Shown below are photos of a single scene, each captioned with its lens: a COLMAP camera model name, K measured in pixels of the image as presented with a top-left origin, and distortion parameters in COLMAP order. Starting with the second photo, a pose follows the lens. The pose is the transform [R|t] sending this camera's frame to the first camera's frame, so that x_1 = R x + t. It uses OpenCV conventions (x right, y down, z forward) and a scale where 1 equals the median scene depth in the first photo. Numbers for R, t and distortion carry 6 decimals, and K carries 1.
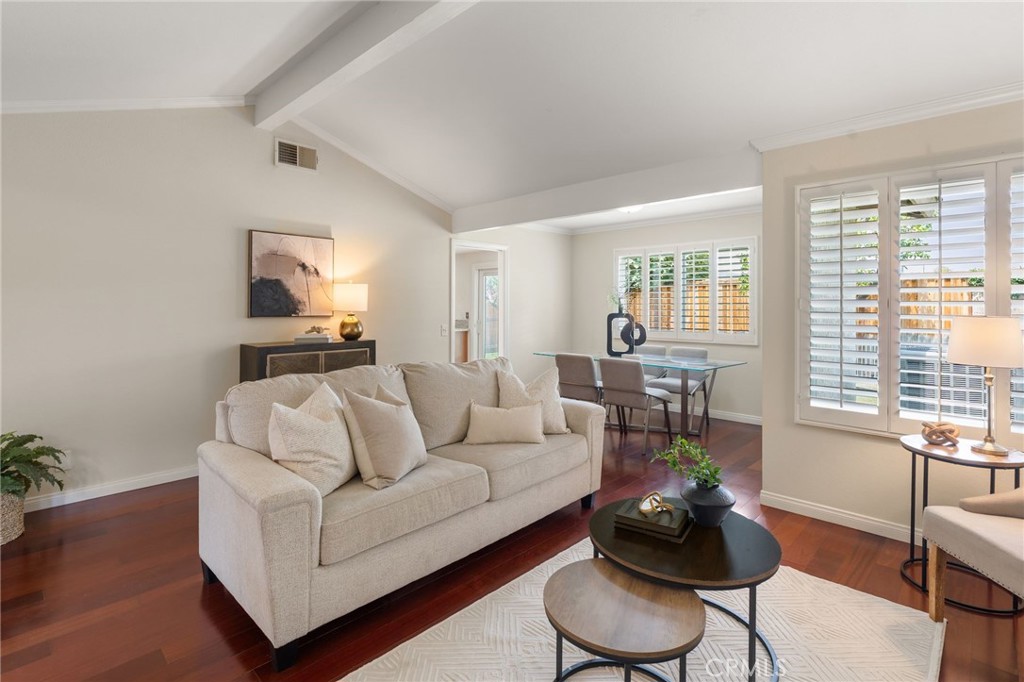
lens RADIAL K [[500.5, 0, 512.2], [0, 500.5, 314.5], [0, 0, 1]] dist [-0.000562, 0.001288]
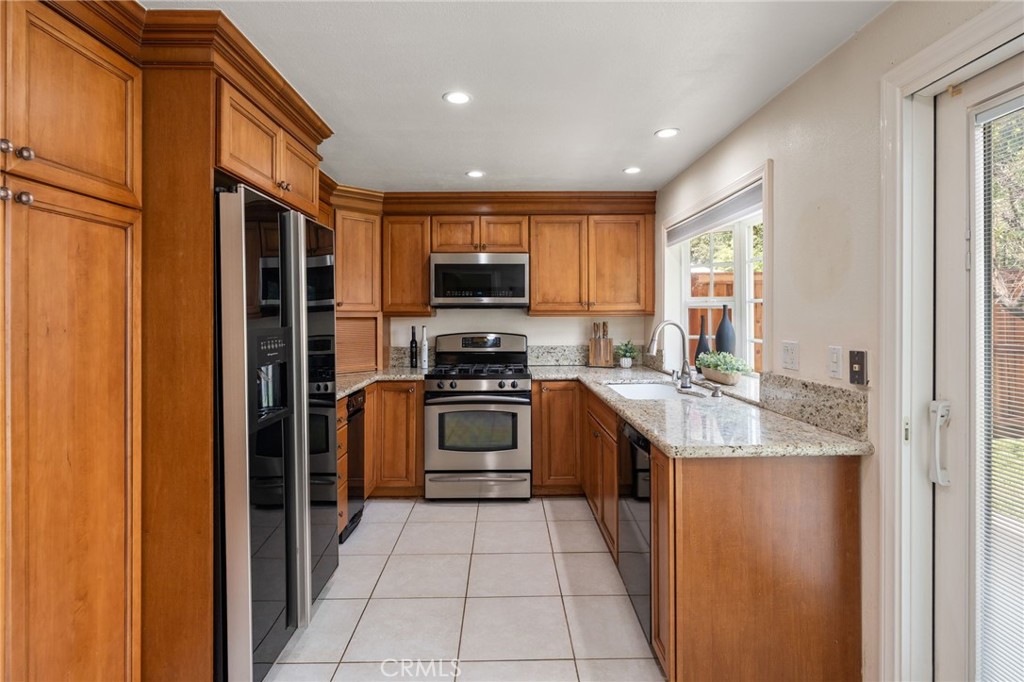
lens RADIAL K [[520.8, 0, 511.2], [0, 520.8, 314.0], [0, 0, 1]] dist [-0.000844, 0.000321]
pose [[0.697129, -0.005869, -0.716922, -0.067863], [-0.008067, 0.999839, -0.016029, -0.020991], [0.716900, 0.016958, 0.696969, 1.244655]]
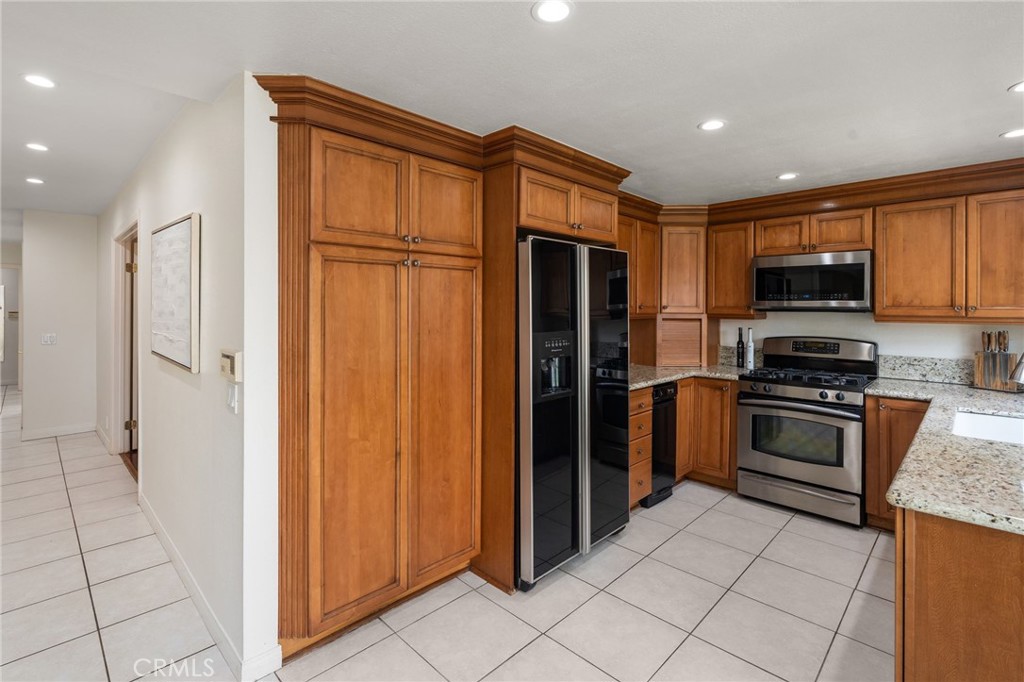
lens RADIAL K [[474.9, 0, 511.3], [0, 474.9, 309.5], [0, 0, 1]] dist [0.000000, 0.000041]
pose [[-0.016698, 0.003376, -0.999855, 0.017887], [-0.021541, 0.999761, 0.003736, -0.037136], [0.999629, 0.021600, -0.016621, 1.334760]]
